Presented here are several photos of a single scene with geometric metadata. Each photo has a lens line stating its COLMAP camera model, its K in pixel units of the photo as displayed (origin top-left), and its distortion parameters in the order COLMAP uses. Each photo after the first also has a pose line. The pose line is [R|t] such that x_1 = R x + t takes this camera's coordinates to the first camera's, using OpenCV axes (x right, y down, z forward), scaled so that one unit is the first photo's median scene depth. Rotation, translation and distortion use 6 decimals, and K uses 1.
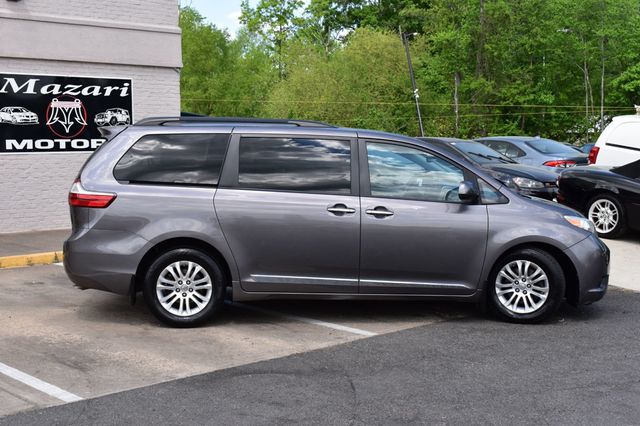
lens RADIAL K [[916.0, 0, 320.0], [0, 916.0, 213.0], [0, 0, 1]] dist [-0.004740, -0.054008]
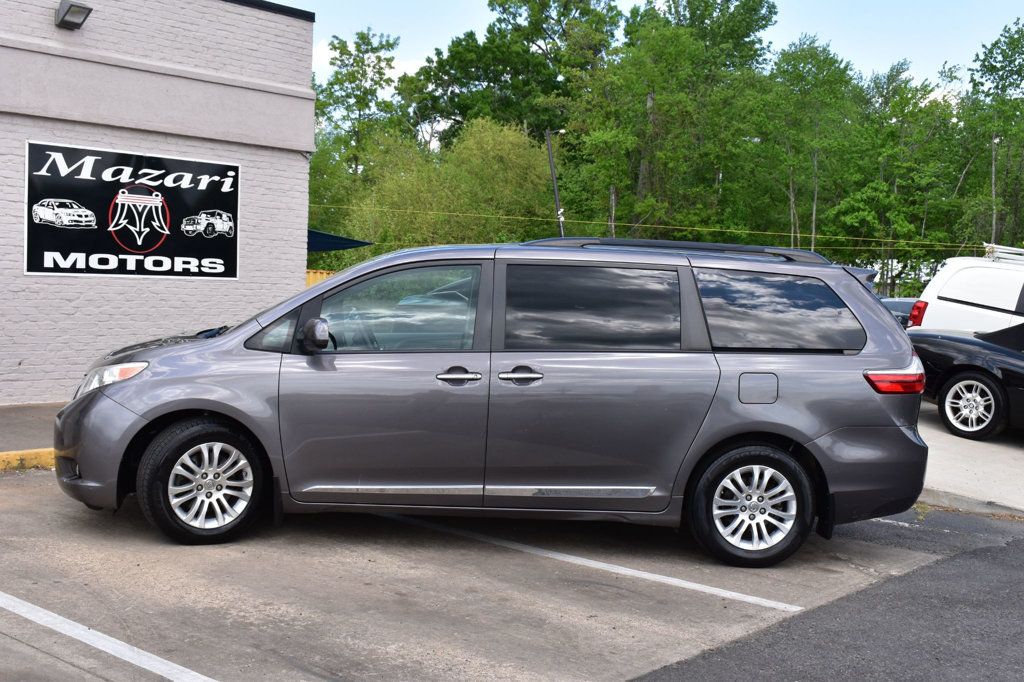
lens RADIAL K [[1273.2, 0, 511.6], [0, 1273.2, 318.6], [0, 0, 1]] dist [-0.027129, -0.016421]
pose [[0.993224, 0.037873, 0.109871, -0.115280], [-0.032517, 0.998213, -0.050136, -0.002583], [-0.111573, 0.046224, 0.992681, 0.114458]]
